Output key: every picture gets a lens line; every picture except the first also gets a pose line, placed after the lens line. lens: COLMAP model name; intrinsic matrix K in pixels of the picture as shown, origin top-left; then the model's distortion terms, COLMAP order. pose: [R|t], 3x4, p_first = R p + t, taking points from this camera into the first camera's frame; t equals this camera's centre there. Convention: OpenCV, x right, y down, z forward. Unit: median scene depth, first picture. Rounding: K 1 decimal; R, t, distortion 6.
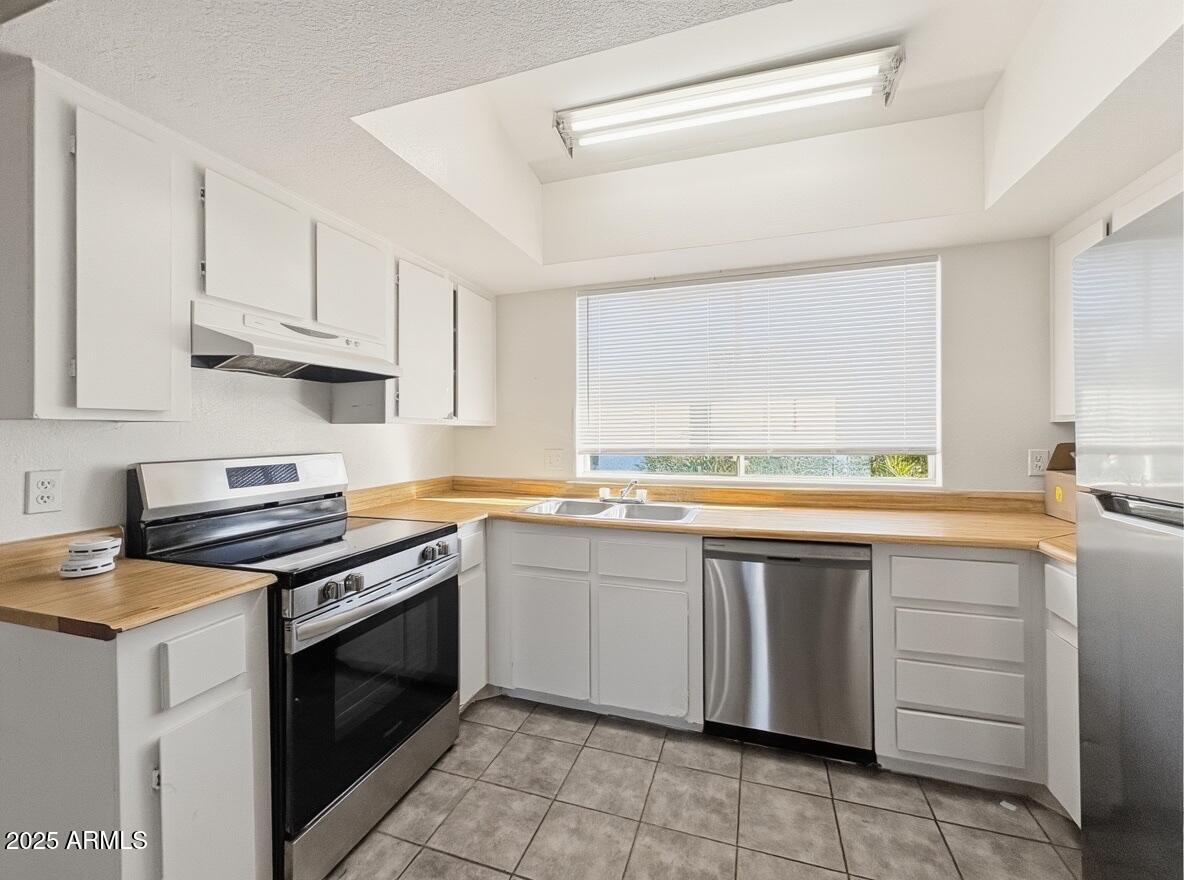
lens RADIAL K [[485.0, 0, 588.6], [0, 485.0, 433.3], [0, 0, 1]] dist [-0.000801, 0.000082]
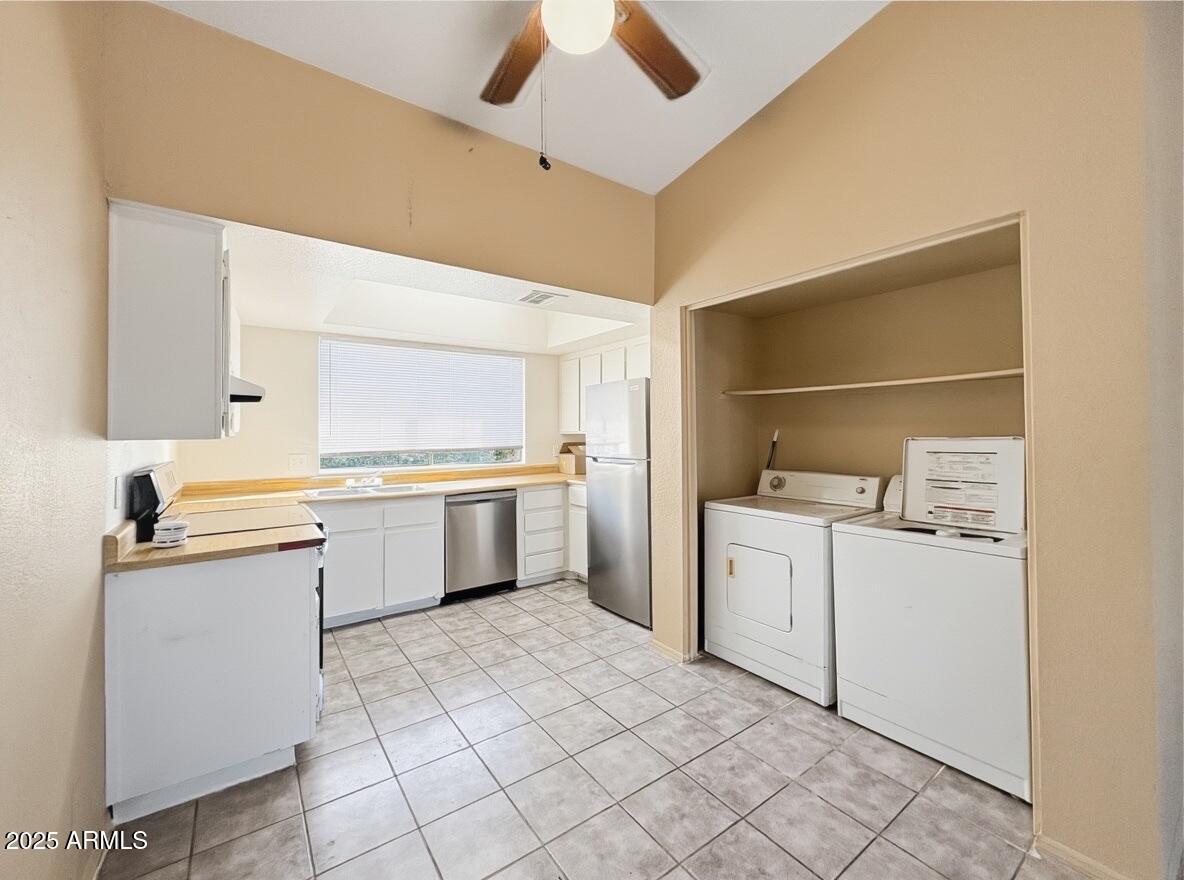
lens RADIAL K [[492.4, 0, 596.1], [0, 492.4, 427.8], [0, 0, 1]] dist [0.010250, -0.000024]
pose [[0.576583, 0.006477, 0.817013, -1.029712], [0.005361, 0.999917, -0.011711, -0.024578], [-0.817021, 0.011132, 0.576500, -0.606439]]
